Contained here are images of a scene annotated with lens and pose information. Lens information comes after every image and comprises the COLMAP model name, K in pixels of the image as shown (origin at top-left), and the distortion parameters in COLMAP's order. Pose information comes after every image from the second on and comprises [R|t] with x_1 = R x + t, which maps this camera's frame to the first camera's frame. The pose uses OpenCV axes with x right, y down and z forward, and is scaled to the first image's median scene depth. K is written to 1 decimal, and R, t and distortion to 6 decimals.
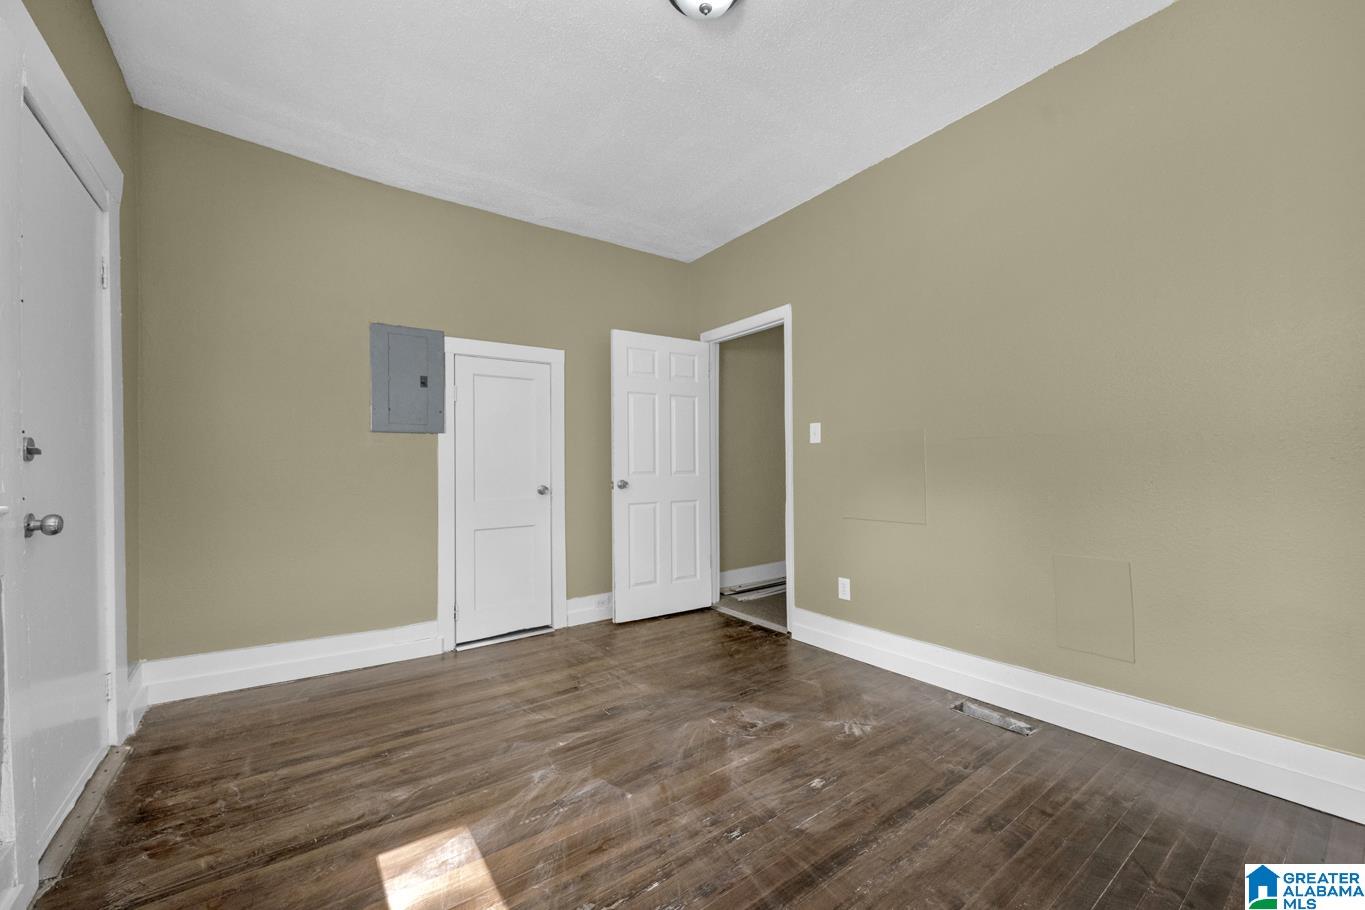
lens RADIAL K [[536.8, 0, 683.0], [0, 536.8, 461.4], [0, 0, 1]] dist [-0.002173, -0.000122]
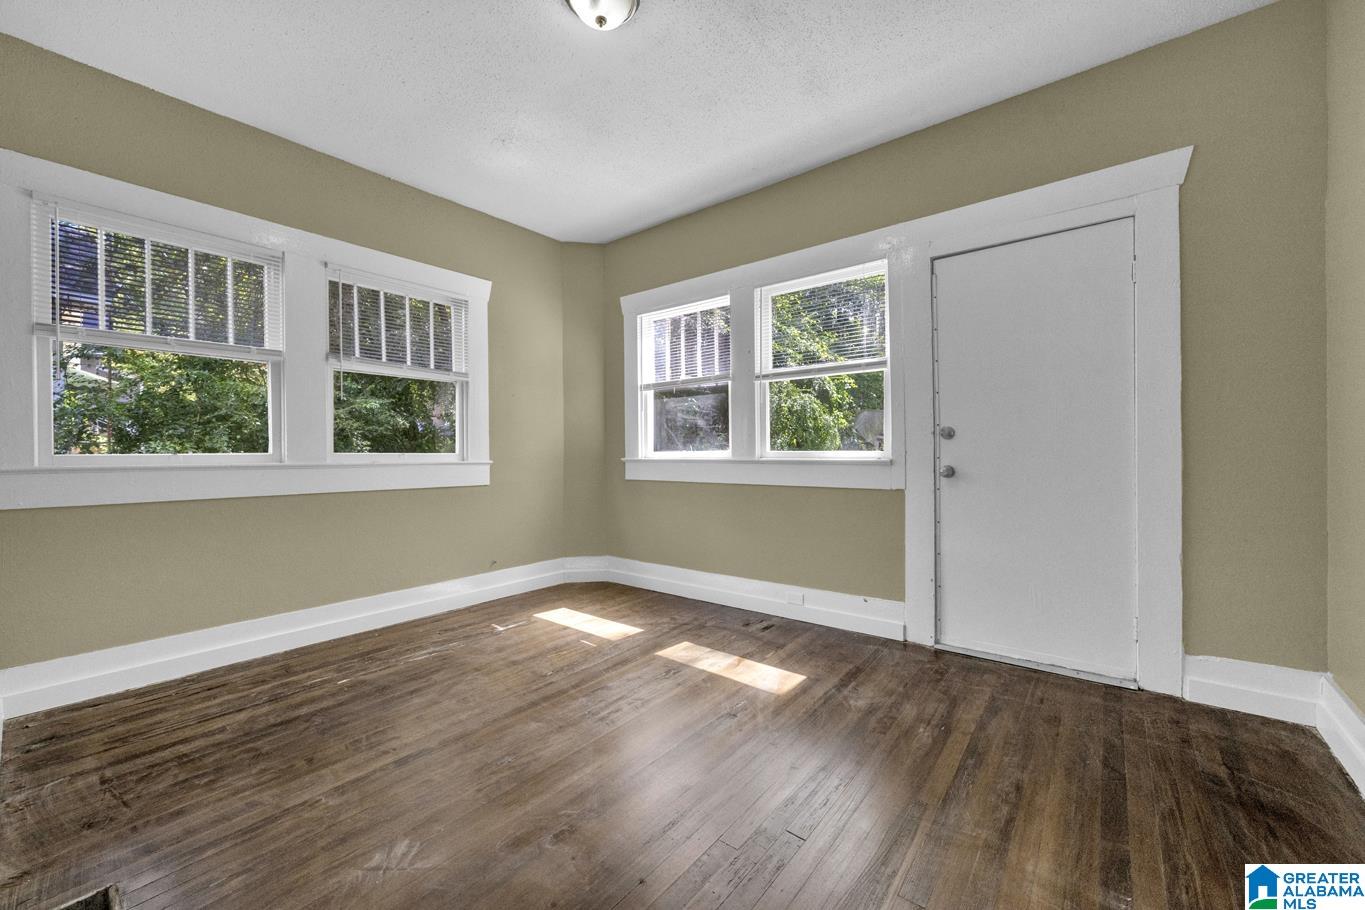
lens RADIAL K [[536.8, 0, 681.6], [0, 536.8, 453.2], [0, 0, 1]] dist [-0.002173, -0.000122]
pose [[-0.968047, 0.017759, -0.250141, 0.163122], [0.017863, 0.999839, 0.001856, 0.023430], [0.250133, -0.002672, -0.968208, 1.942573]]
